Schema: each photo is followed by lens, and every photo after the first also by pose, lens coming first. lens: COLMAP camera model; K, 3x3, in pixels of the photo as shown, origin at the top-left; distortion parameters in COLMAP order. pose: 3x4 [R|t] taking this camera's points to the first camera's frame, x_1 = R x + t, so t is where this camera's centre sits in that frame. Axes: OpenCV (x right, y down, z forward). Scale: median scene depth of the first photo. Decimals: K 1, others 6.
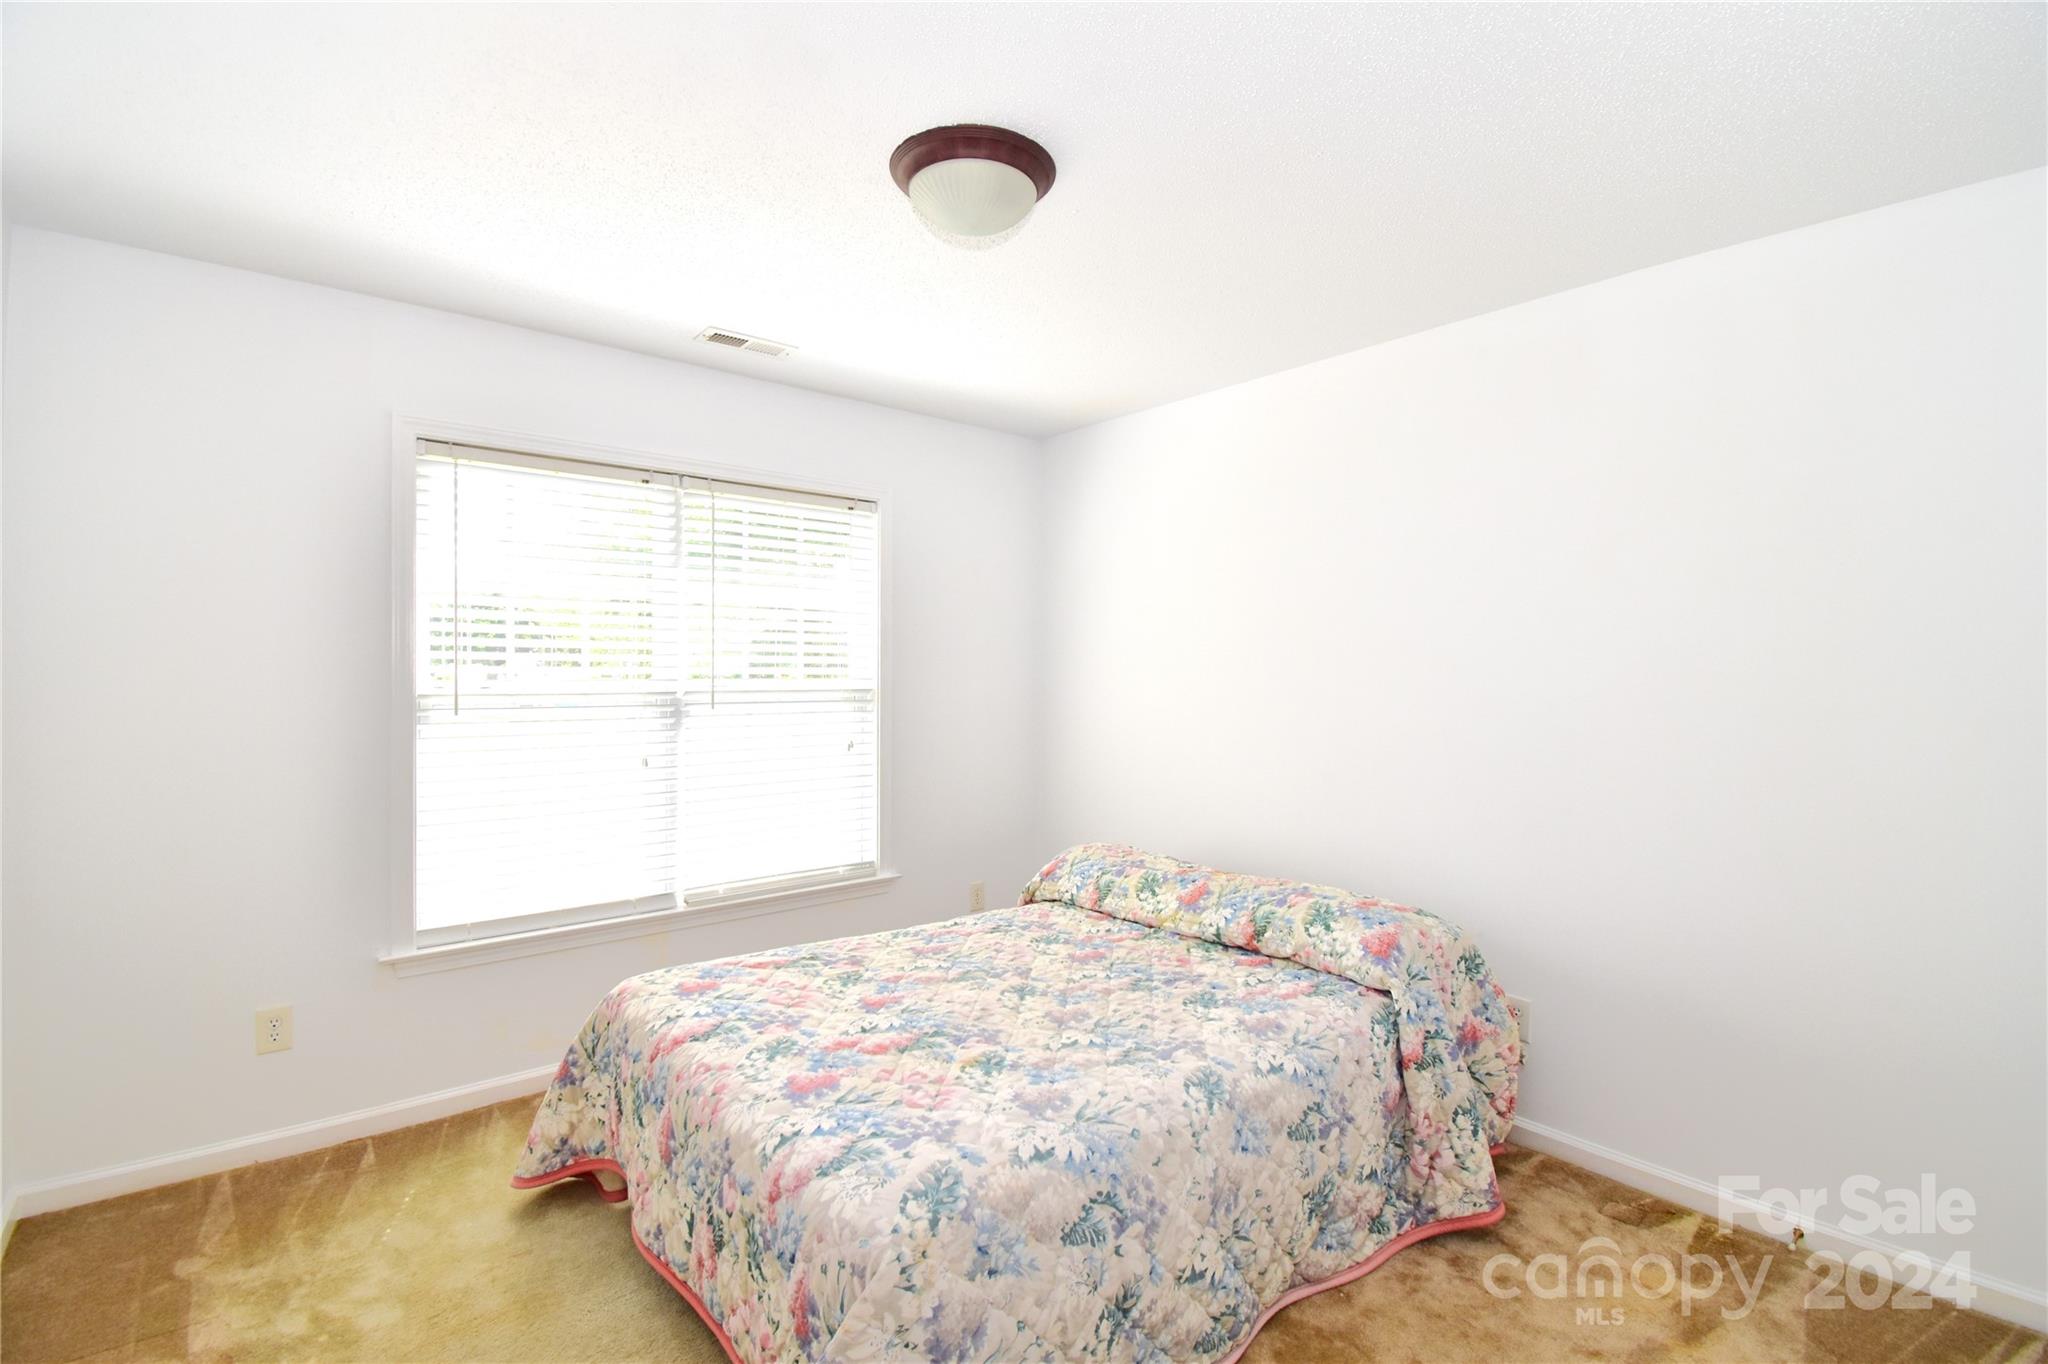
lens RADIAL K [[918.5, 0, 1024.1], [0, 918.5, 658.0], [0, 0, 1]] dist [0.001509, -0.018738]
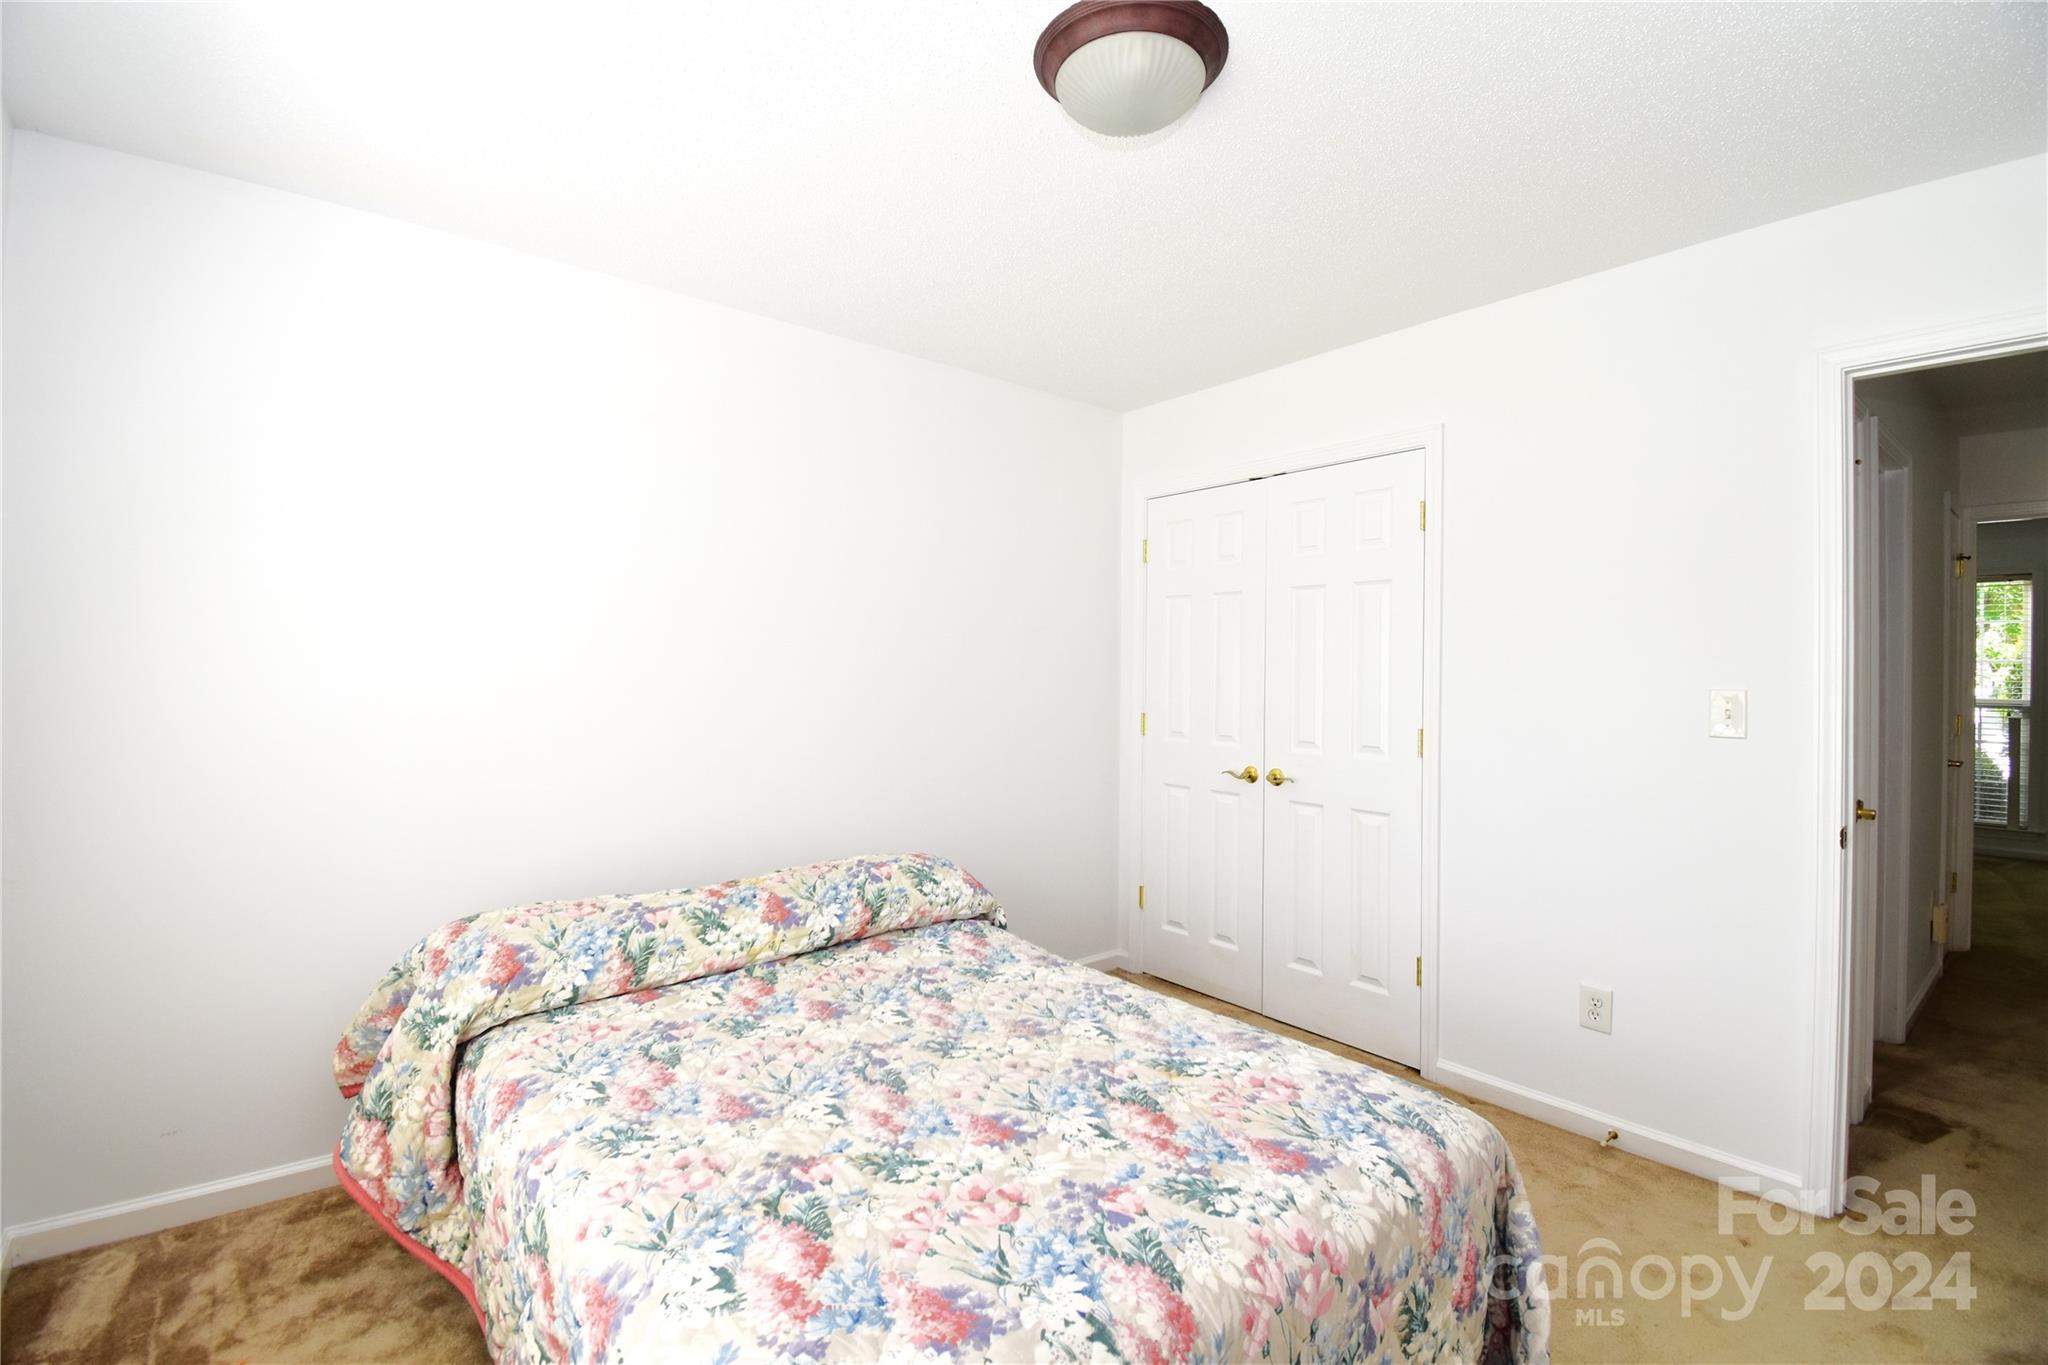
lens RADIAL K [[918.5, 0, 1024.1], [0, 918.5, 658.5], [0, 0, 1]] dist [0.001509, -0.018738]
pose [[0.022649, -0.003918, 0.999736, -0.695449], [-0.019880, 0.999793, 0.004369, 0.024464], [-0.999546, -0.019974, 0.022566, 0.823438]]
